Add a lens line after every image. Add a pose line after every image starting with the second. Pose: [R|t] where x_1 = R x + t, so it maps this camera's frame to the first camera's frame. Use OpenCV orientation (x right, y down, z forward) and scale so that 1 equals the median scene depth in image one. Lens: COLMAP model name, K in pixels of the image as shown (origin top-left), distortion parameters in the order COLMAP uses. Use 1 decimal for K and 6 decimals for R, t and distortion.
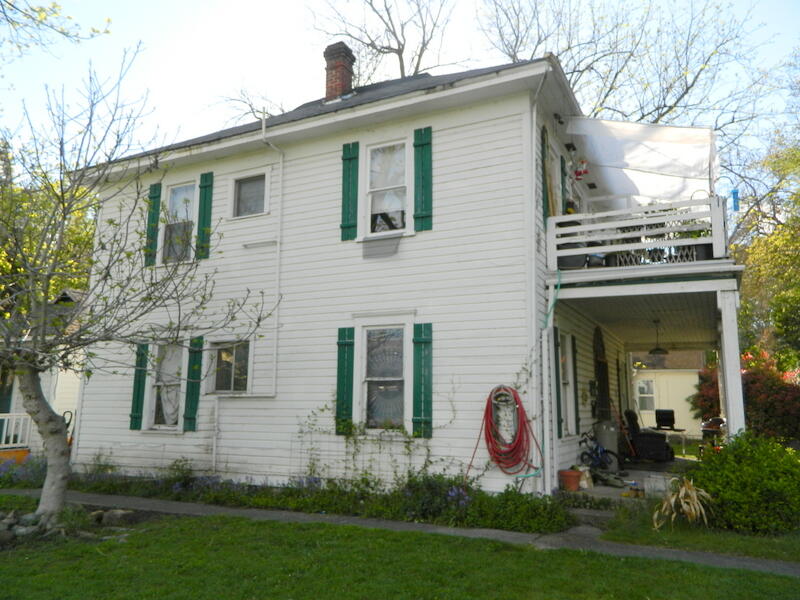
lens RADIAL K [[623.2, 0, 399.2], [0, 623.2, 294.3], [0, 0, 1]] dist [0.041456, -0.012267]
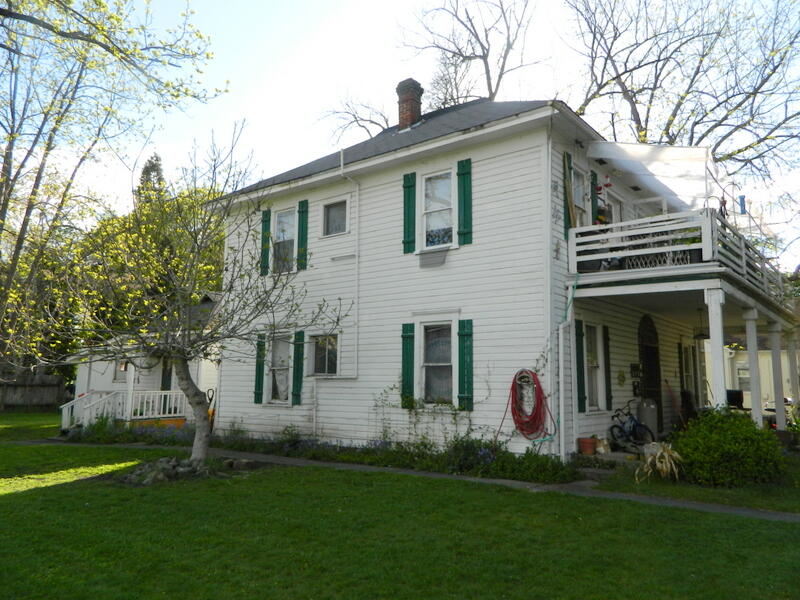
lens RADIAL K [[623.2, 0, 399.2], [0, 623.2, 294.3], [0, 0, 1]] dist [0.041456, -0.012267]
pose [[0.980193, -0.028376, -0.196004, 0.148546], [0.034254, 0.999057, 0.026664, -0.040482], [0.195062, -0.032849, 0.980241, -0.237841]]
